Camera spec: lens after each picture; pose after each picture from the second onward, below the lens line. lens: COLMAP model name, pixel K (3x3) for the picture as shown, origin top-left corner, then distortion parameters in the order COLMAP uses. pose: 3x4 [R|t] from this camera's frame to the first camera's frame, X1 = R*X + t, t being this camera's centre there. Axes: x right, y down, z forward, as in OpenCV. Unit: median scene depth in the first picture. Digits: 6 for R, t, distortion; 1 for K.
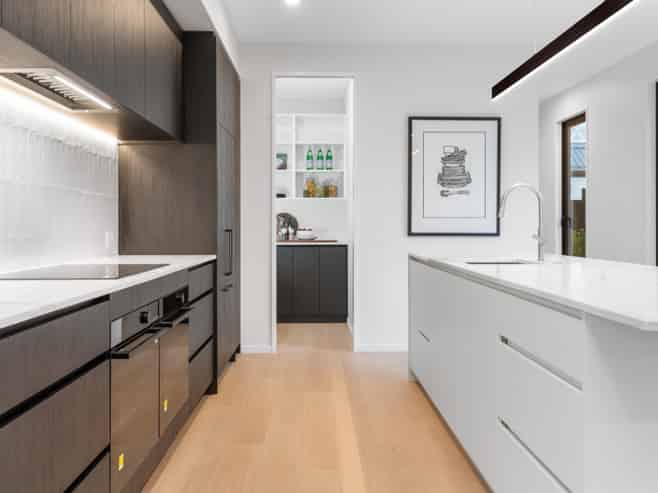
lens RADIAL K [[591.3, 0, 329.0], [0, 591.3, 246.5], [0, 0, 1]] dist [-0.003584, -0.000713]
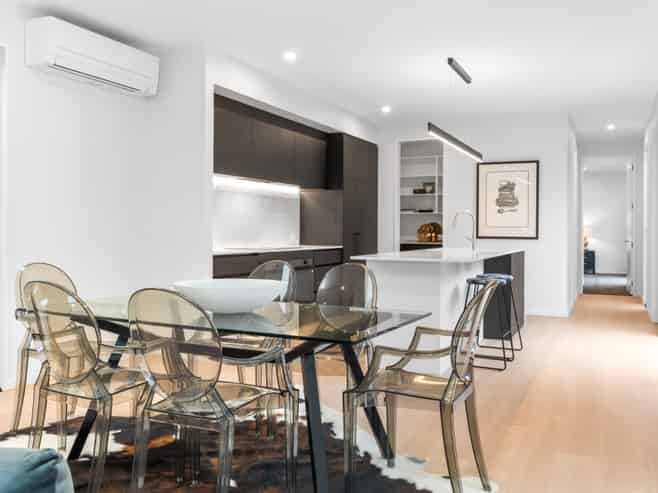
lens RADIAL K [[591.3, 0, 329.0], [0, 591.3, 246.5], [0, 0, 1]] dist [-0.003584, -0.000713]
pose [[0.890558, 0.018461, -0.454494, 0.501522], [-0.022526, 0.999740, -0.003530, 0.018028], [0.454311, 0.013382, 0.890743, -0.581602]]
